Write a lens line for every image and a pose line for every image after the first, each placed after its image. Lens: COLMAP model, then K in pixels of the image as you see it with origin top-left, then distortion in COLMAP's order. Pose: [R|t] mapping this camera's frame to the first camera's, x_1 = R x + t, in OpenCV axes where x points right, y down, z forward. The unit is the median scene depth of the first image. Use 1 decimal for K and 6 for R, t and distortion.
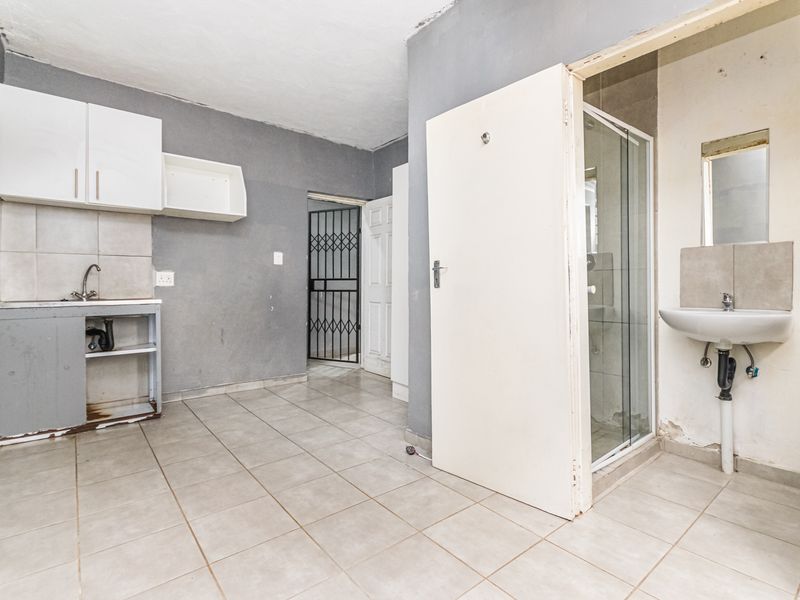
lens RADIAL K [[416.9, 0, 390.5], [0, 416.9, 284.4], [0, 0, 1]] dist [0.004056, -0.003115]
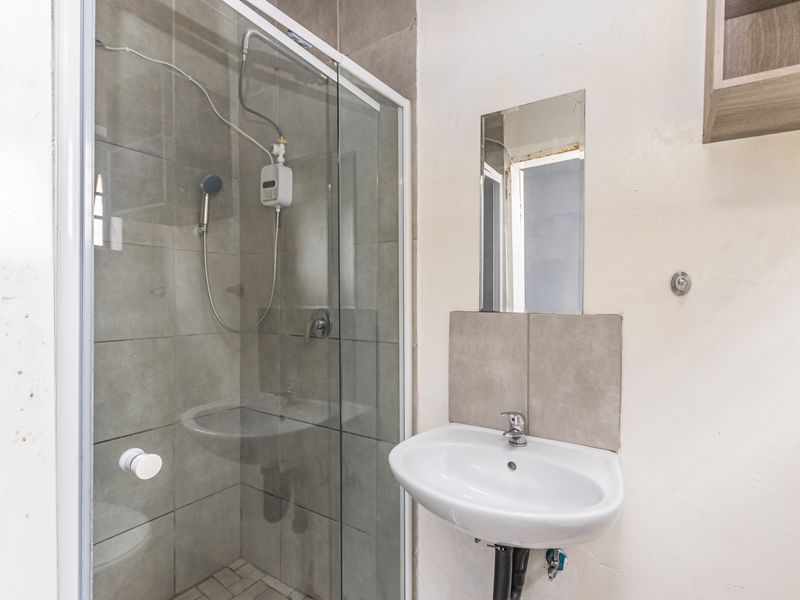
lens RADIAL K [[416.9, 0, 399.3], [0, 416.9, 300.1], [0, 0, 1]] dist [0.004056, -0.003115]
pose [[0.953539, 0.004520, 0.301237, 0.489012], [-0.006148, 0.999971, 0.004458, -0.106933], [-0.301208, -0.006103, 0.953539, 0.527891]]
